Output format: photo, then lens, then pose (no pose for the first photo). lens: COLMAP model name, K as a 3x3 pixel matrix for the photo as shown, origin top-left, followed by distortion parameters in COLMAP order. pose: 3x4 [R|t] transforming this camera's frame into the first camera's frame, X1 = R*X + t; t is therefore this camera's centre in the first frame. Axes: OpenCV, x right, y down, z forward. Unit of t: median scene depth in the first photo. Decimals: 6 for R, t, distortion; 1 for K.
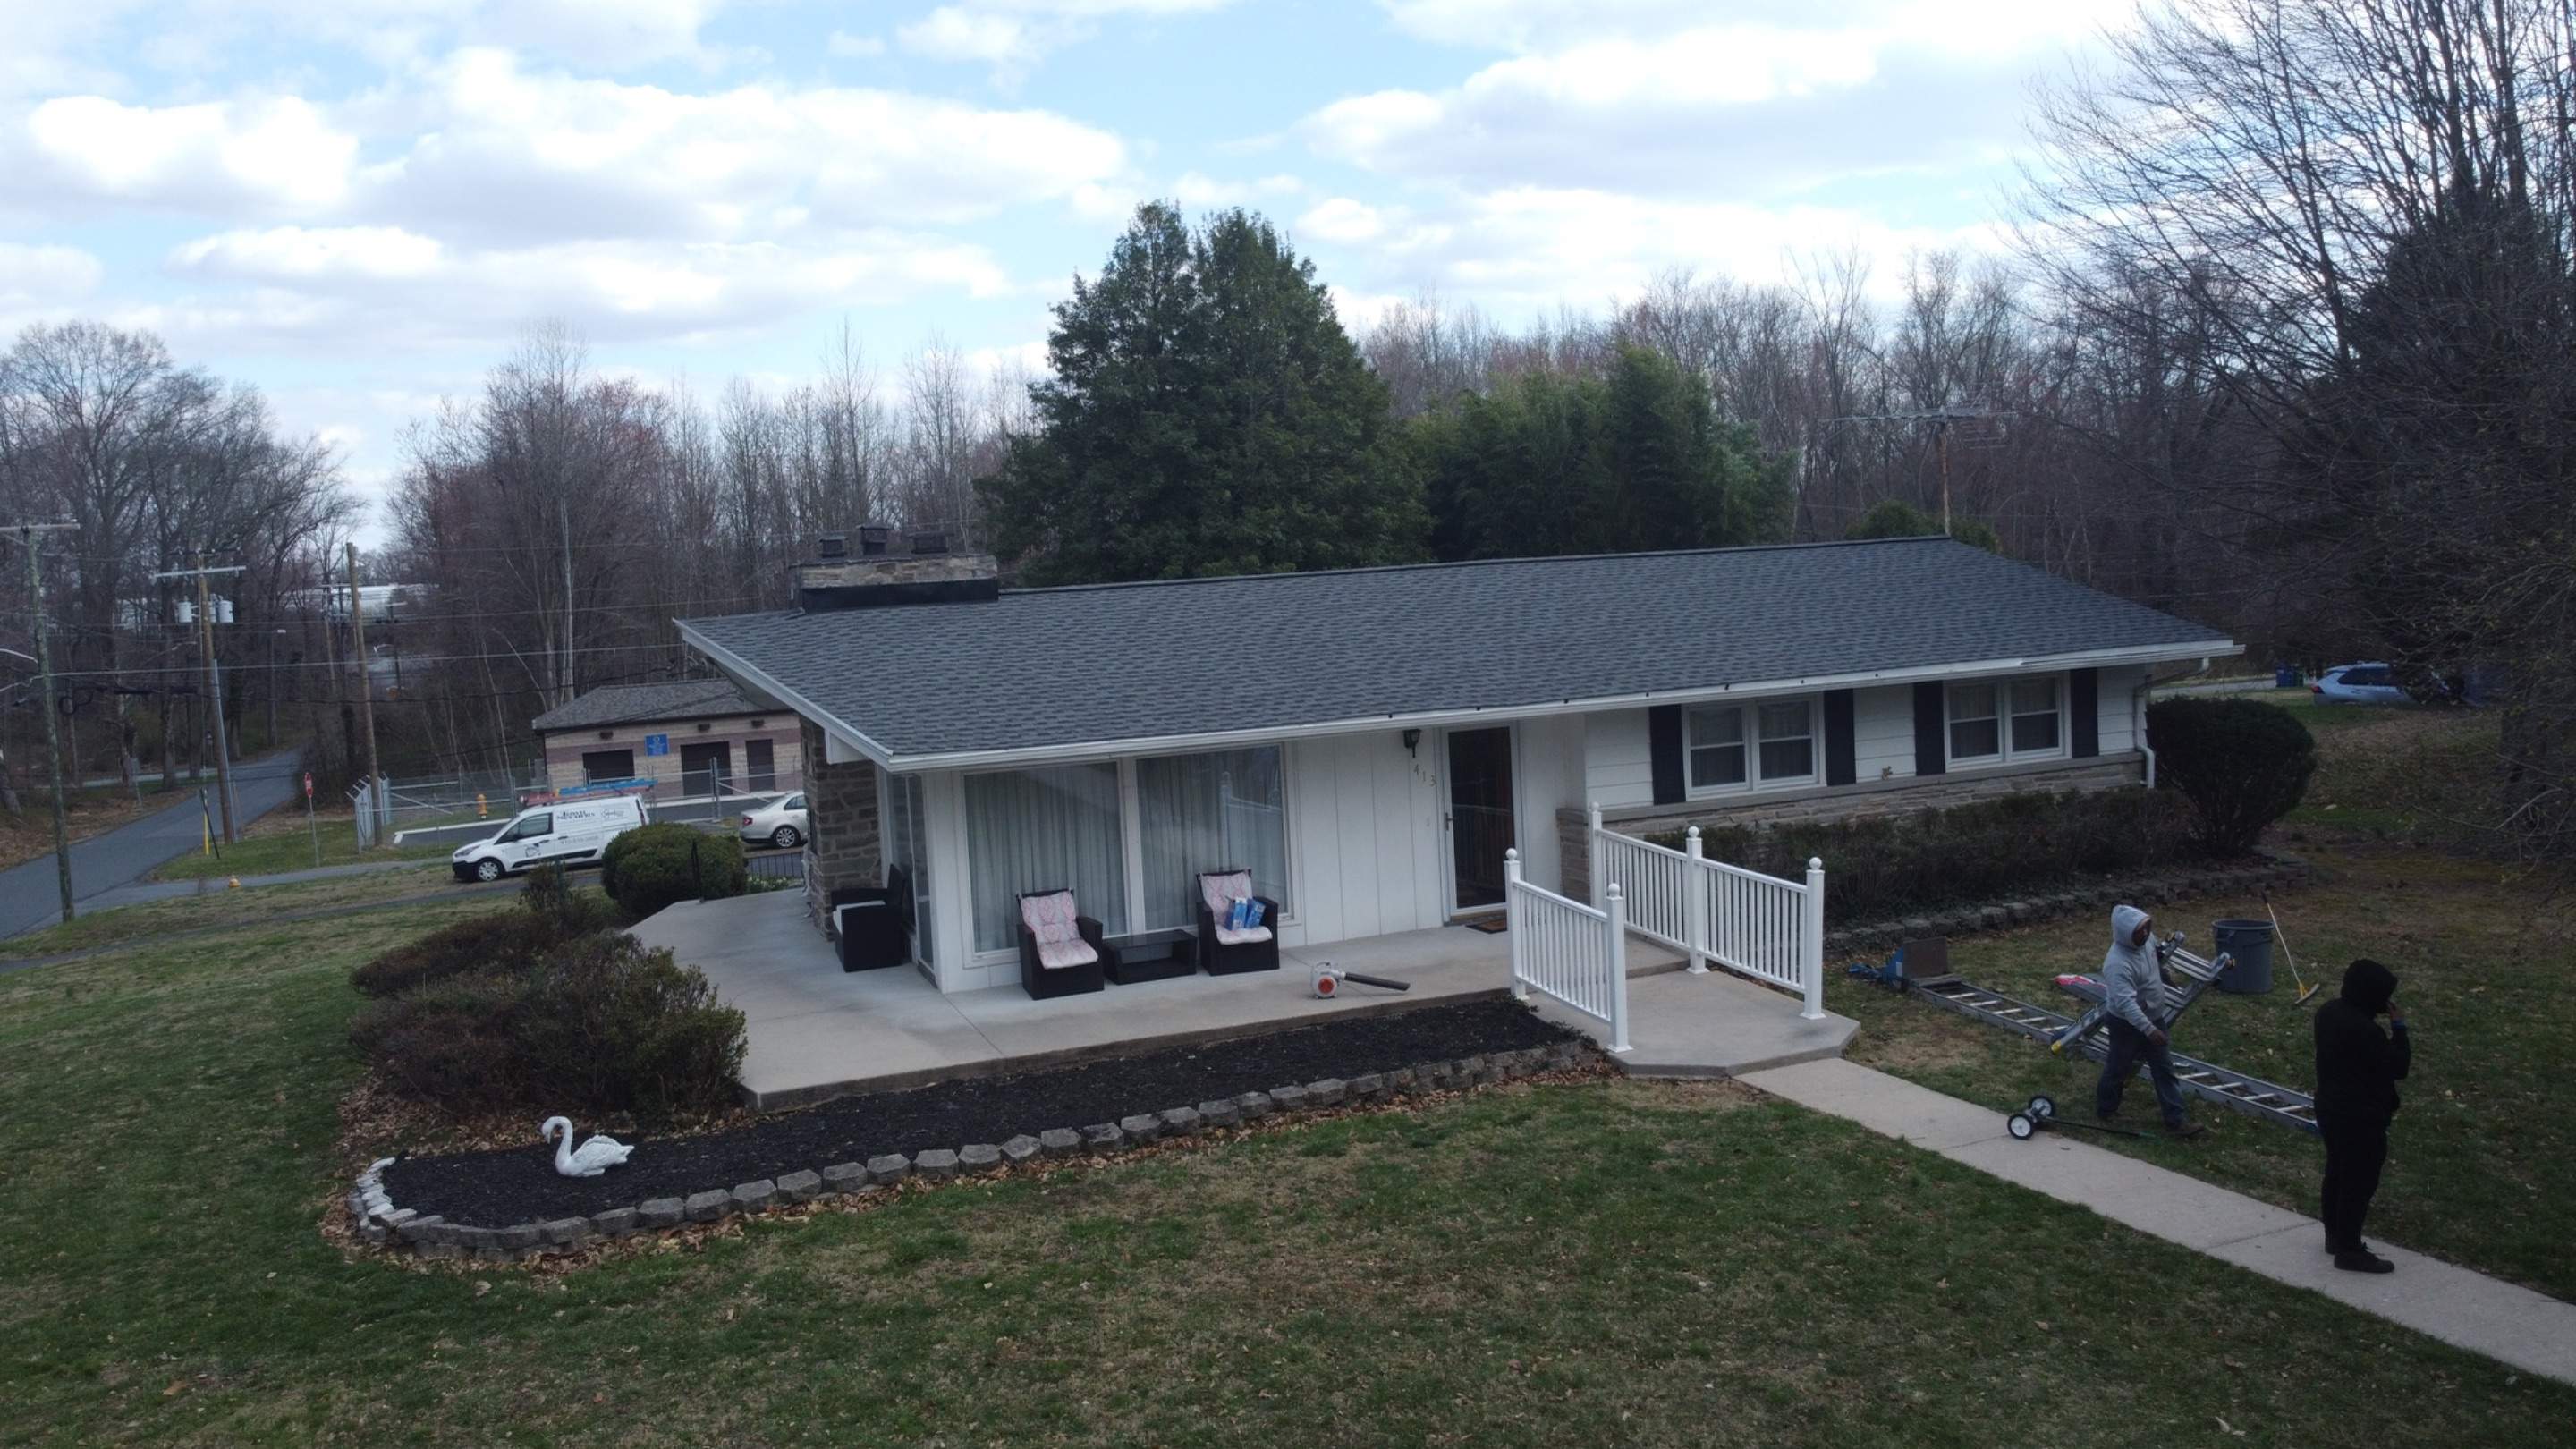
lens RADIAL K [[1926.7, 0, 1287.1], [0, 1926.7, 719.5], [0, 0, 1]] dist [-0.003604, -0.002343]
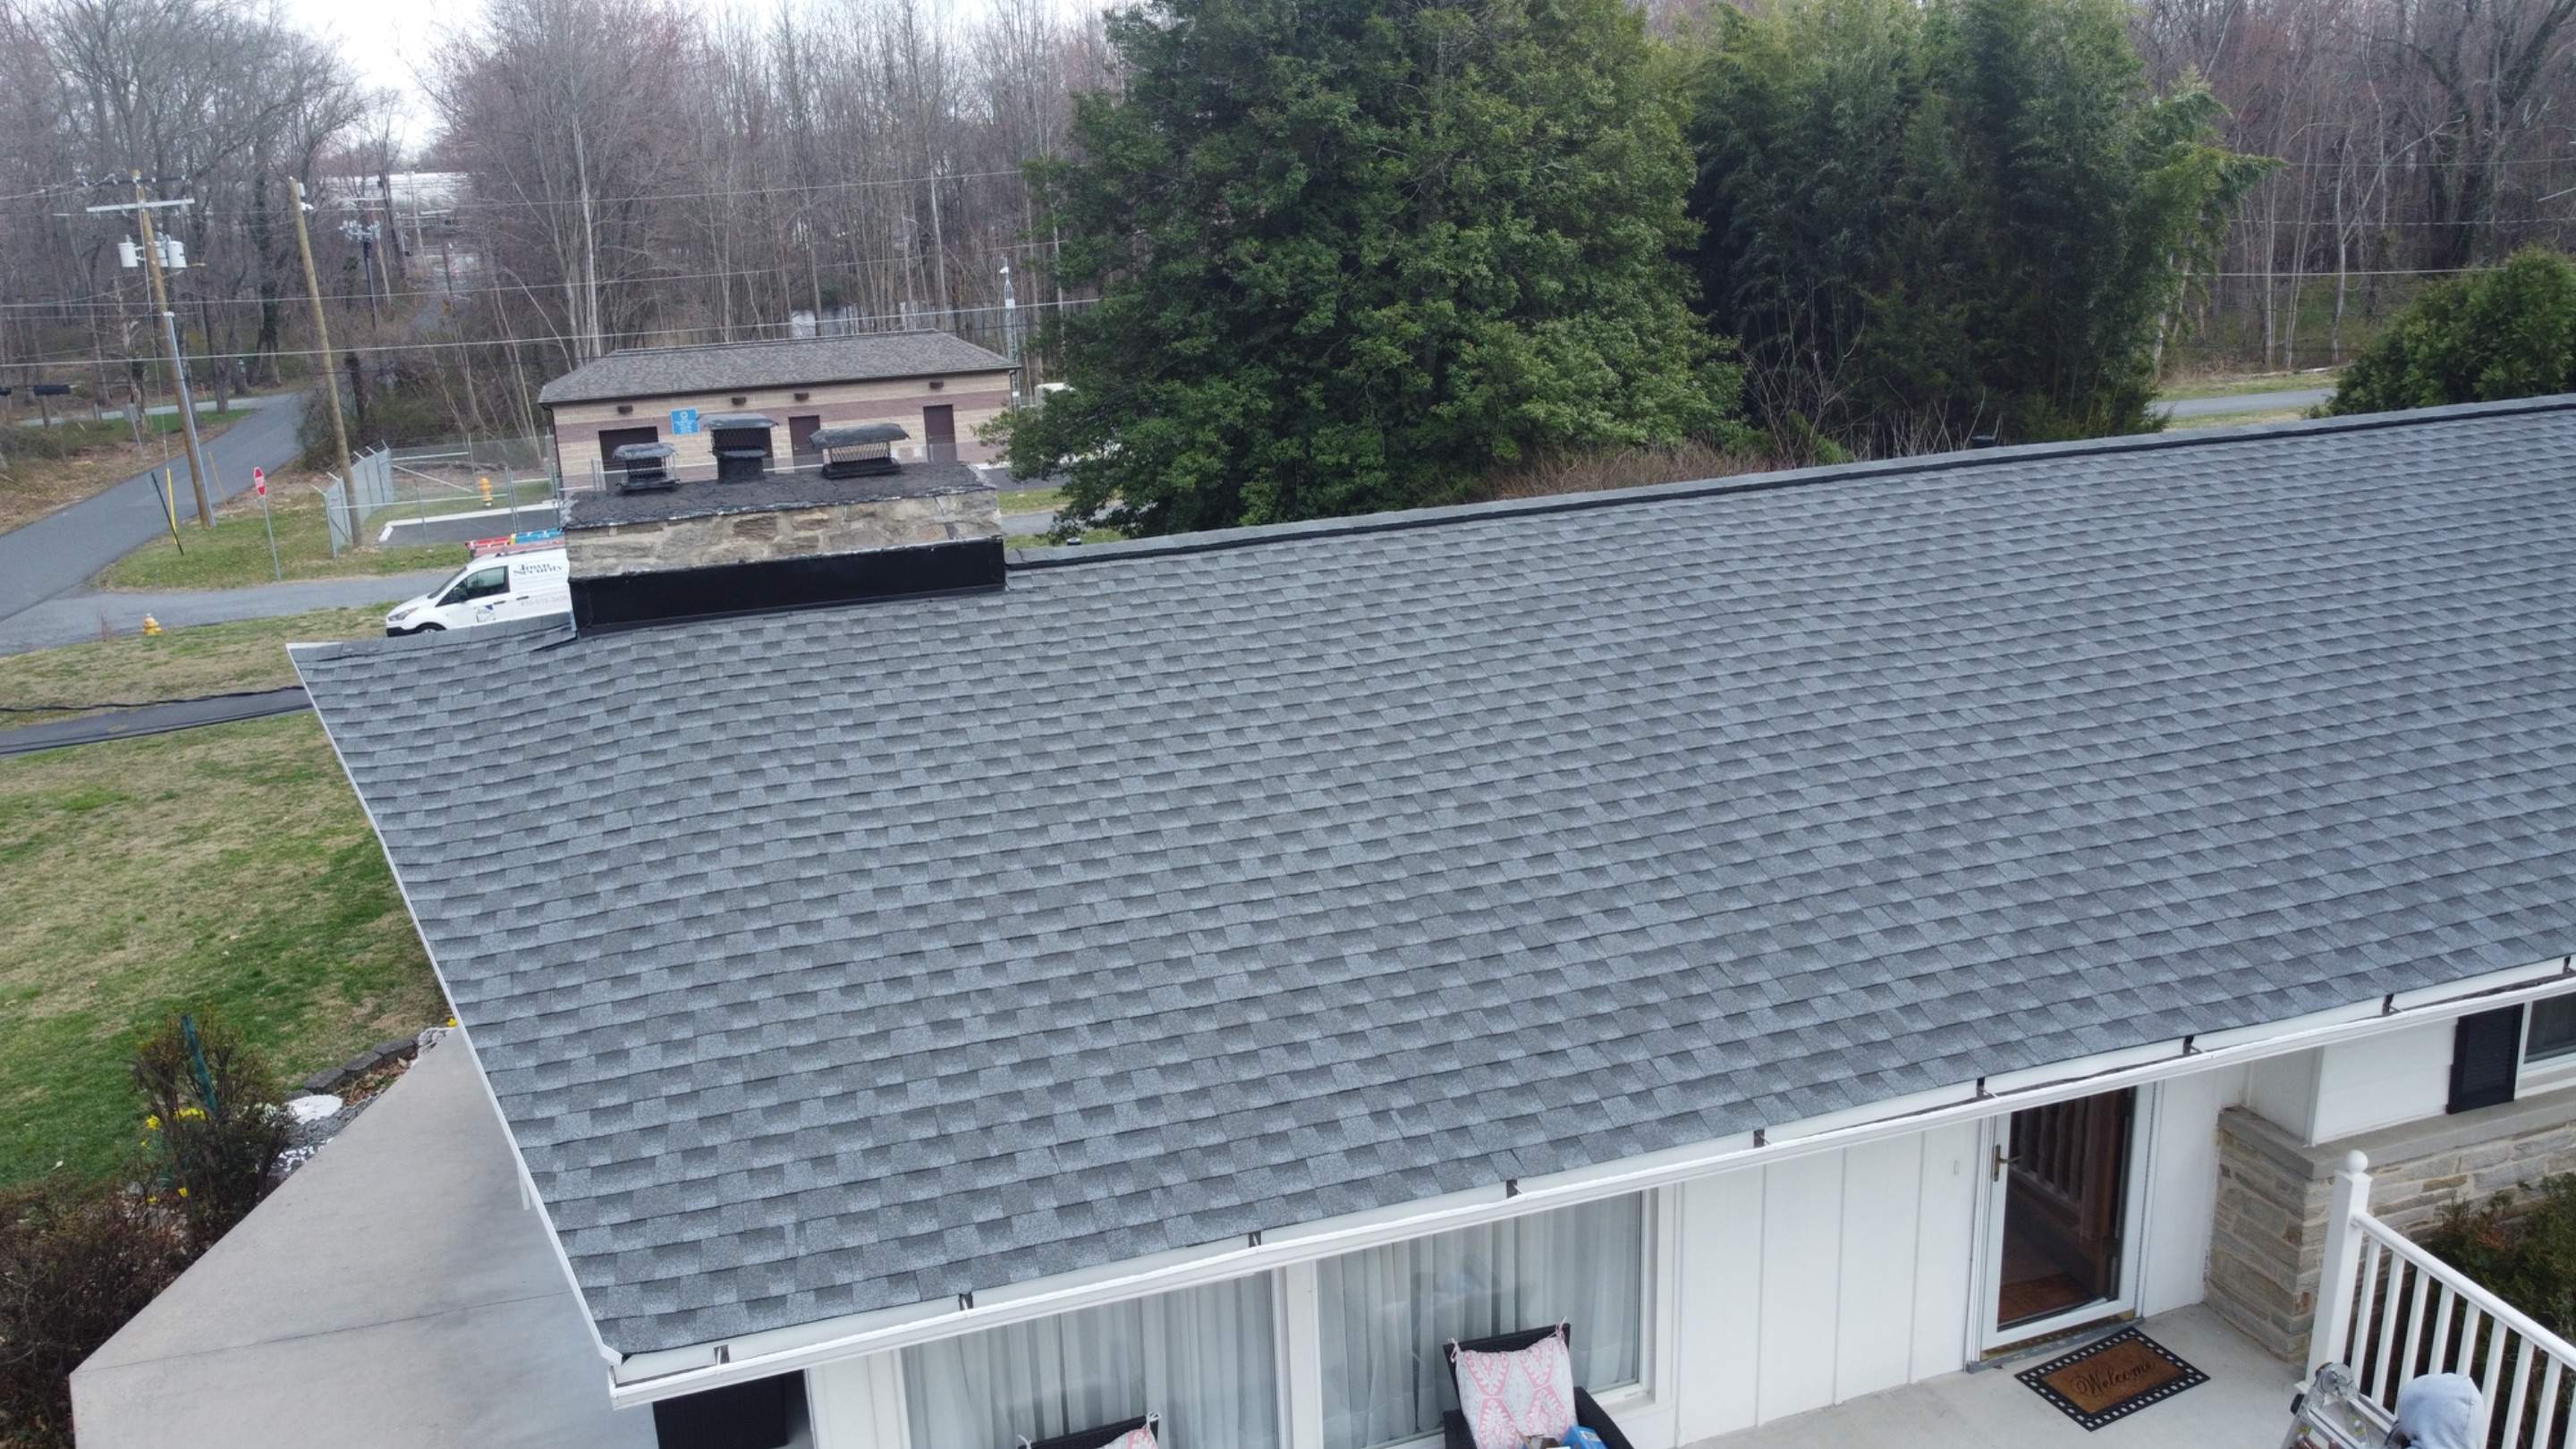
lens RADIAL K [[1926.7, 0, 1287.1], [0, 1926.7, 719.5], [0, 0, 1]] dist [-0.003604, -0.002343]
pose [[0.998470, 0.028188, -0.047573, -0.034983], [-0.017950, 0.978947, 0.203323, -0.075933], [0.052303, -0.202158, 0.977955, 0.324369]]
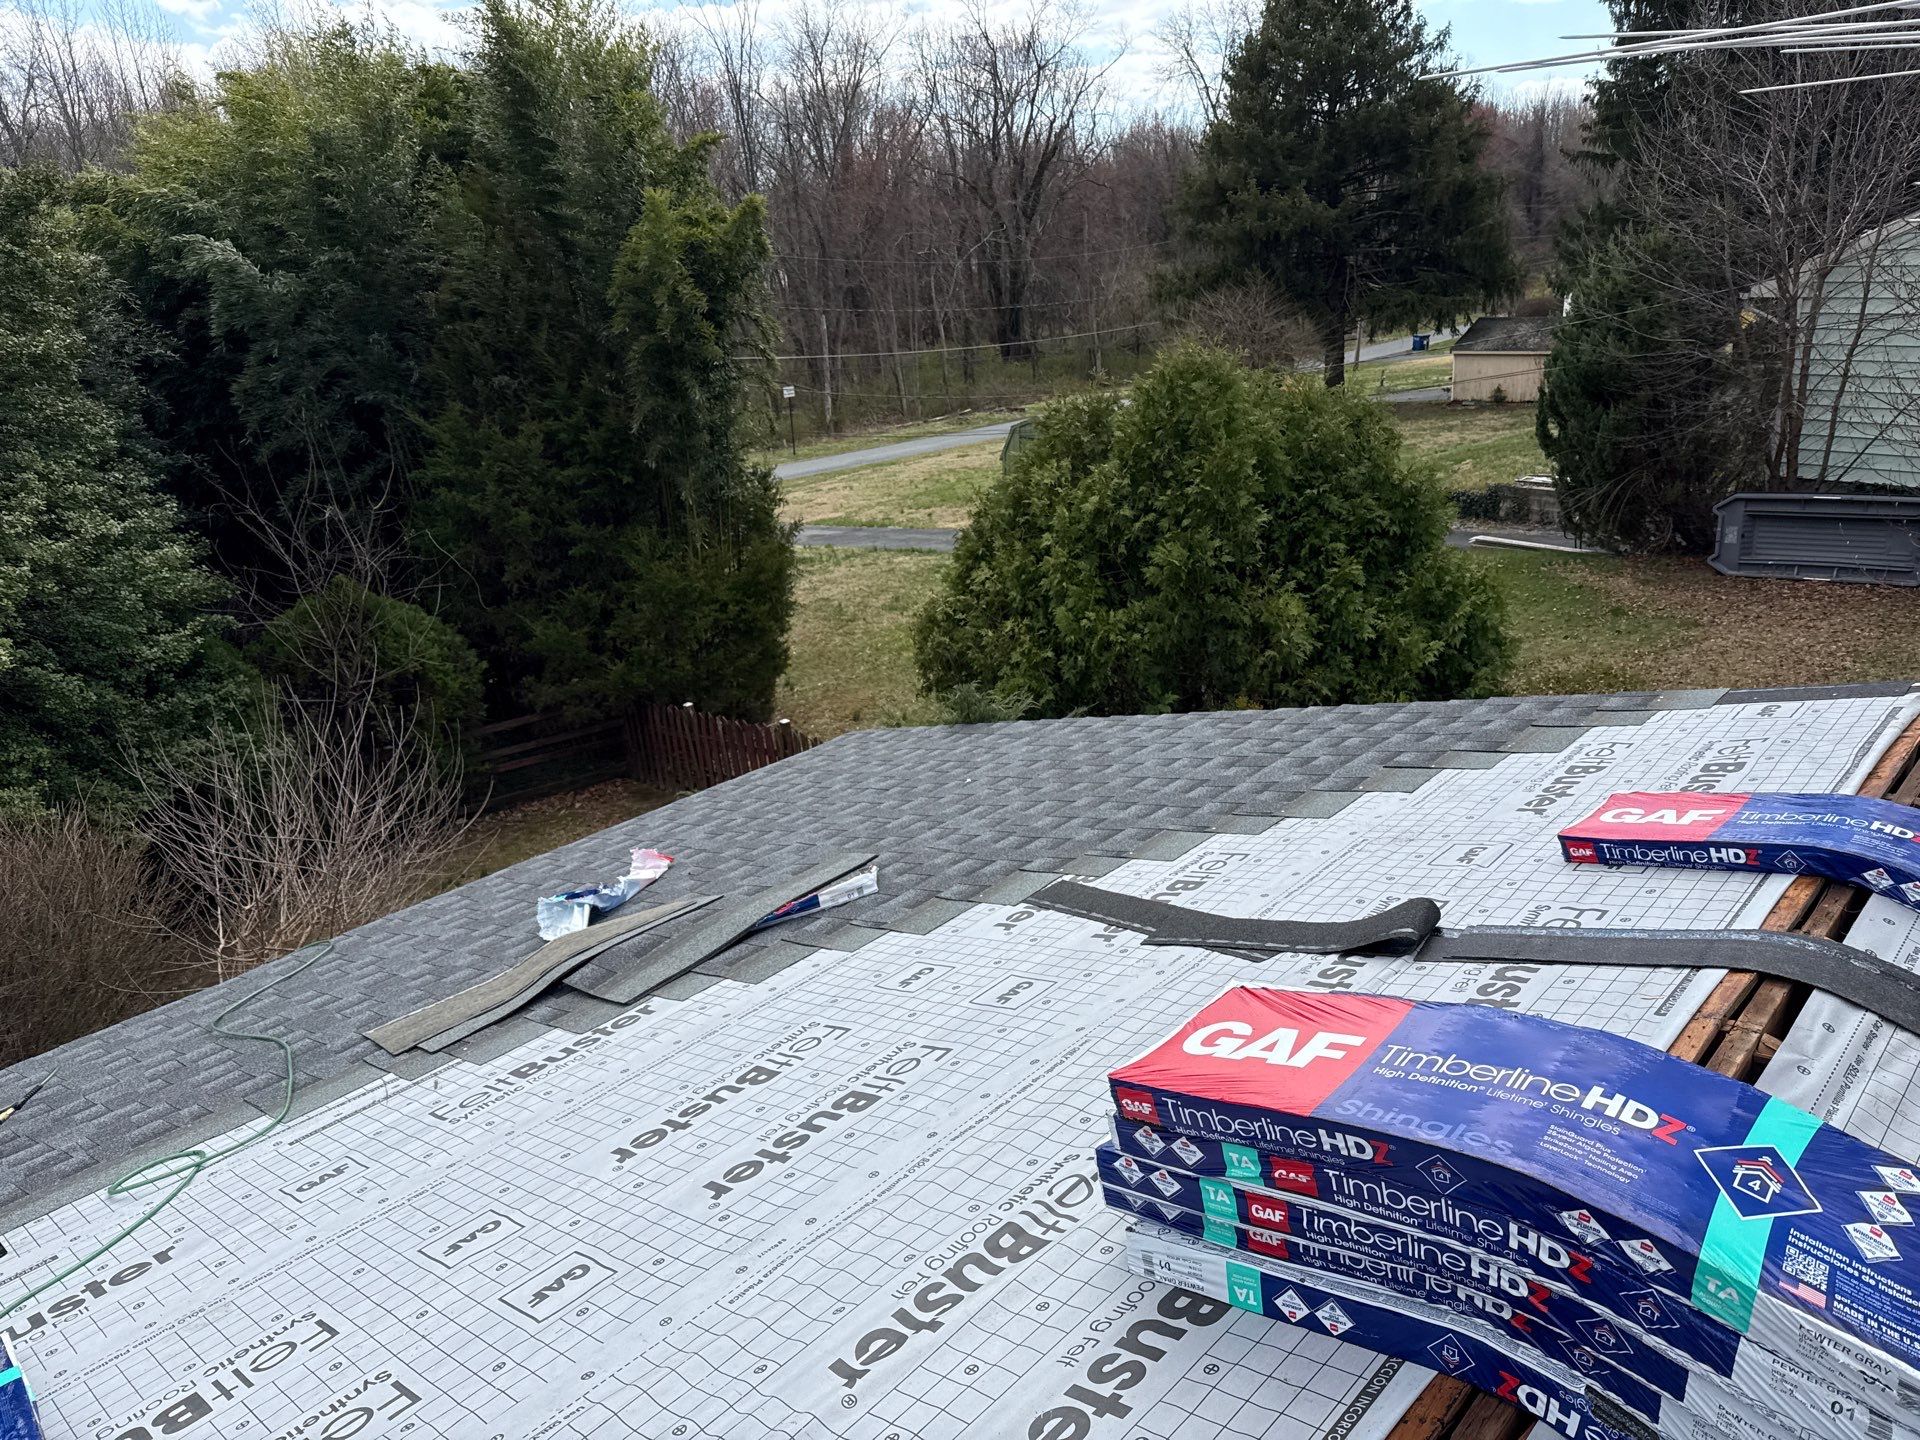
lens RADIAL K [[1363.1, 0, 984.0], [0, 1363.1, 745.5], [0, 0, 1]] dist [0.067320, -0.123164]
pose [[0.893757, -0.154391, 0.421145, 0.137197], [0.045787, 0.965395, 0.256742, -0.096518], [-0.446209, -0.210182, 0.869897, 0.683556]]
